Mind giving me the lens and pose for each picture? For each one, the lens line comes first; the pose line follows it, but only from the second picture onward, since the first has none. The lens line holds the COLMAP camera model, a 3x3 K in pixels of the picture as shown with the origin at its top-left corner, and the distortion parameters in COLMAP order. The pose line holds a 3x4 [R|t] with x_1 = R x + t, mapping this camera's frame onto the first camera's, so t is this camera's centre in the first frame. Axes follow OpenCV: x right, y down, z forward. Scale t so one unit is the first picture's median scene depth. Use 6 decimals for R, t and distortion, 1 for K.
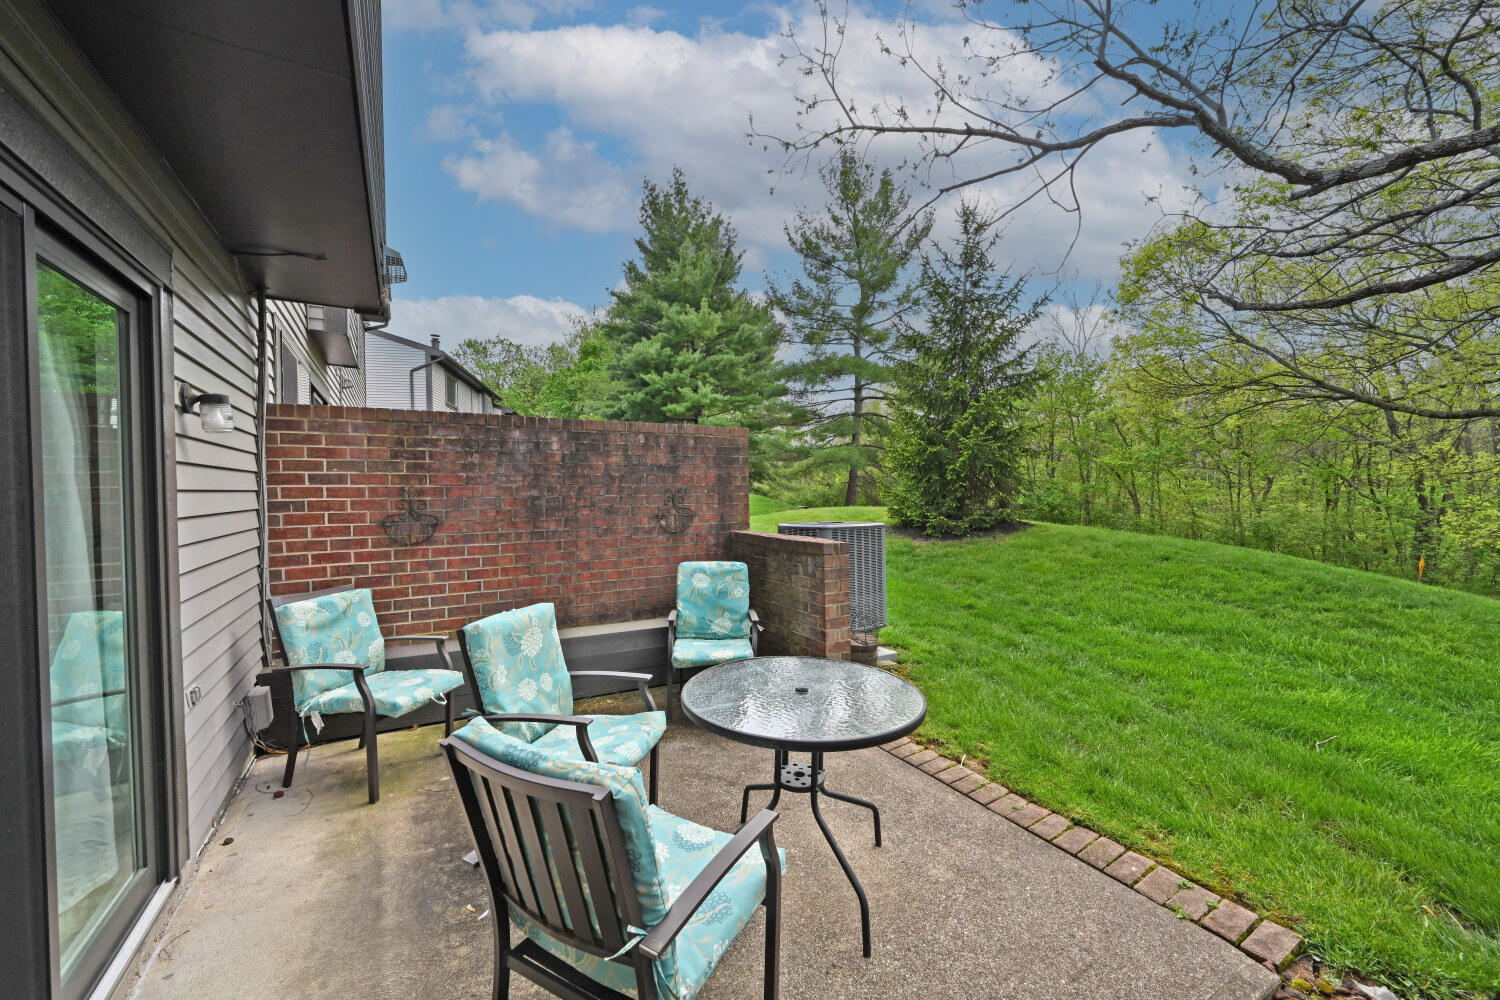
lens RADIAL K [[583.3, 0, 750.0], [0, 583.3, 500.0], [0, 0, 1]] dist [-0.003396, -0.000089]
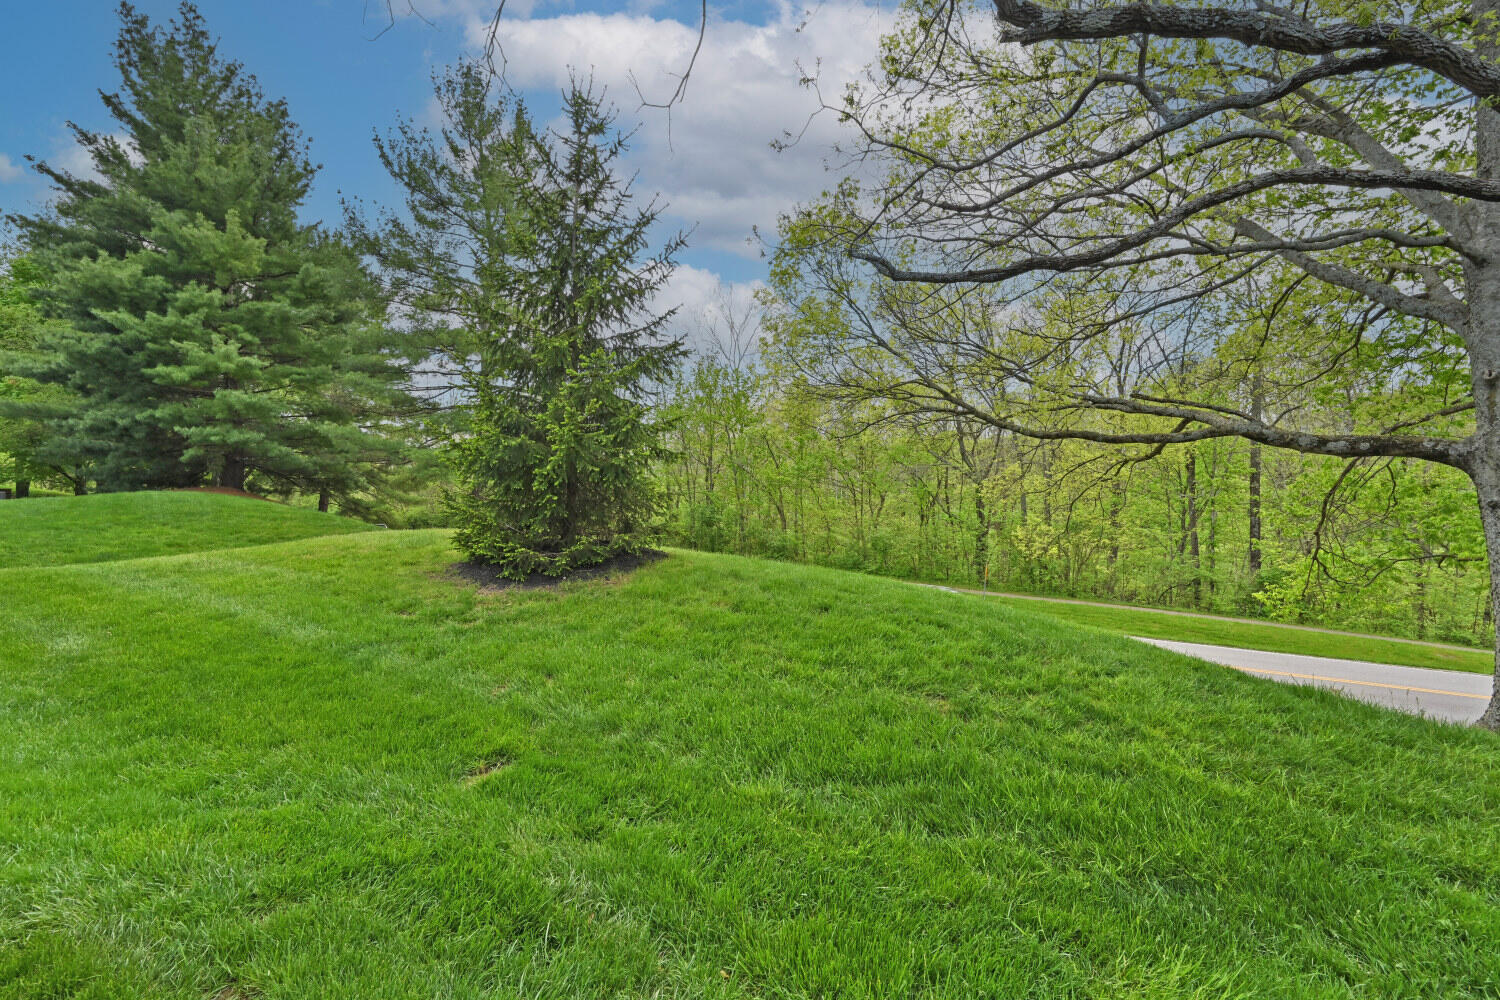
lens RADIAL K [[629.7, 0, 753.4], [0, 629.7, 504.3], [0, 0, 1]] dist [-0.000102, 0.000574]
pose [[0.857842, 0.006495, 0.513872, 0.062059], [0.002401, 0.999859, -0.016645, -0.002418], [-0.513908, 0.015513, 0.857705, 0.096879]]
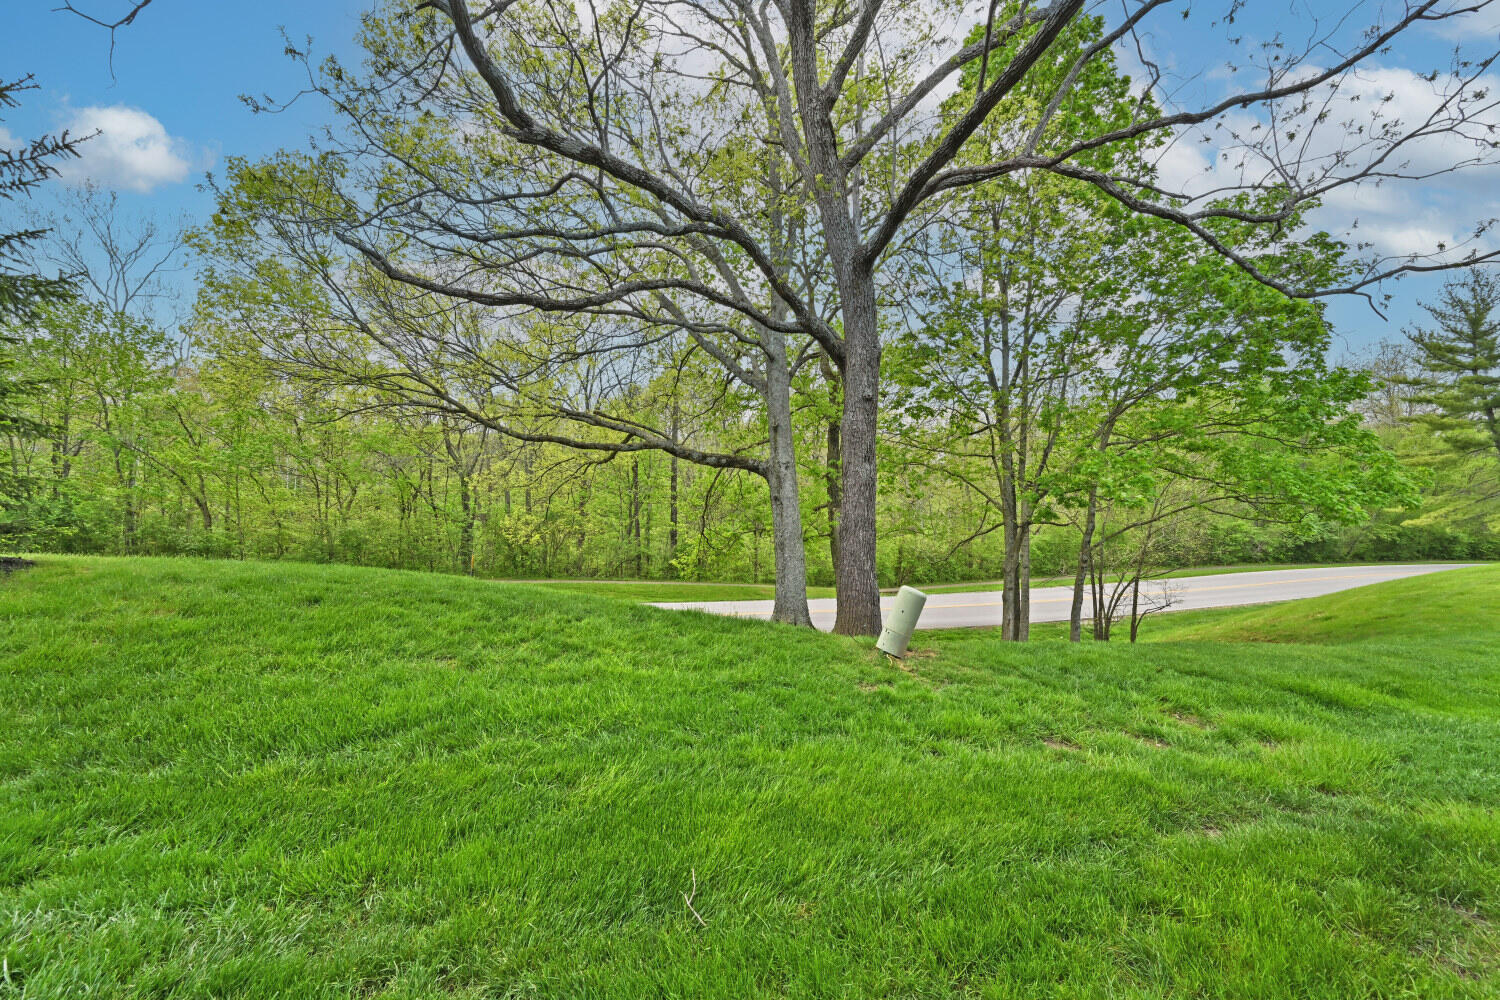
lens RADIAL K [[592.6, 0, 750.0], [0, 592.6, 500.0], [0, 0, 1]] dist [0.003623, 0.000124]
pose [[0.232741, 0.005765, 0.972522, 0.038820], [0.008329, 0.999934, -0.007921, -0.001517], [-0.972503, 0.009944, 0.232678, 0.083724]]
